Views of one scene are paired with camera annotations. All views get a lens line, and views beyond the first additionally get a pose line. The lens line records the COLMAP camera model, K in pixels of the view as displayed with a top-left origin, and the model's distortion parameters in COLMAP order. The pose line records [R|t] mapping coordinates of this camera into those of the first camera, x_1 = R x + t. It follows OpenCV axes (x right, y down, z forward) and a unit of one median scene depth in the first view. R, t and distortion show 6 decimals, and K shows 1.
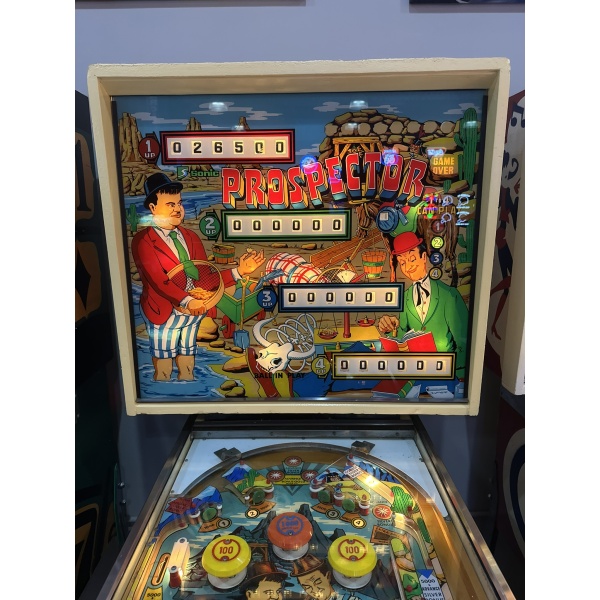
lens RADIAL K [[431.9, 0, 300.0], [0, 431.9, 300.0], [0, 0, 1]] dist [0.047337, -0.074372]
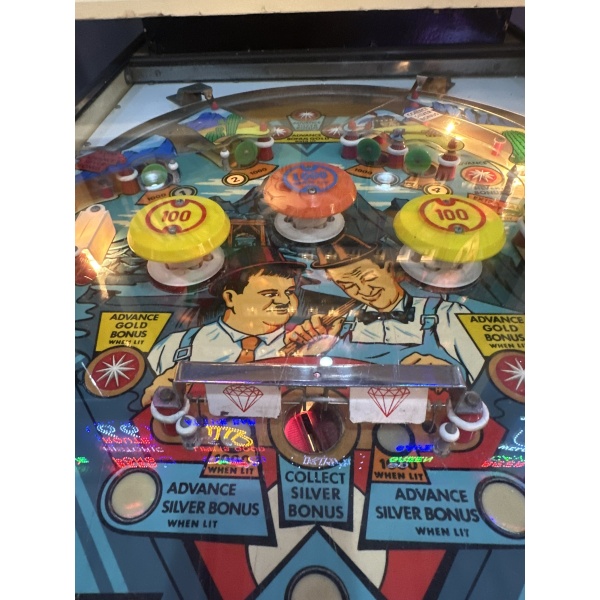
lens RADIAL K [[448.0, 0, 292.5], [0, 448.0, 284.0], [0, 0, 1]] dist [0.007020, 0.000778]
pose [[0.999928, 0.011211, -0.004240, -0.034168], [-0.007662, 0.869906, 0.493158, 0.327260], [0.009217, -0.493090, 0.869929, 0.446859]]
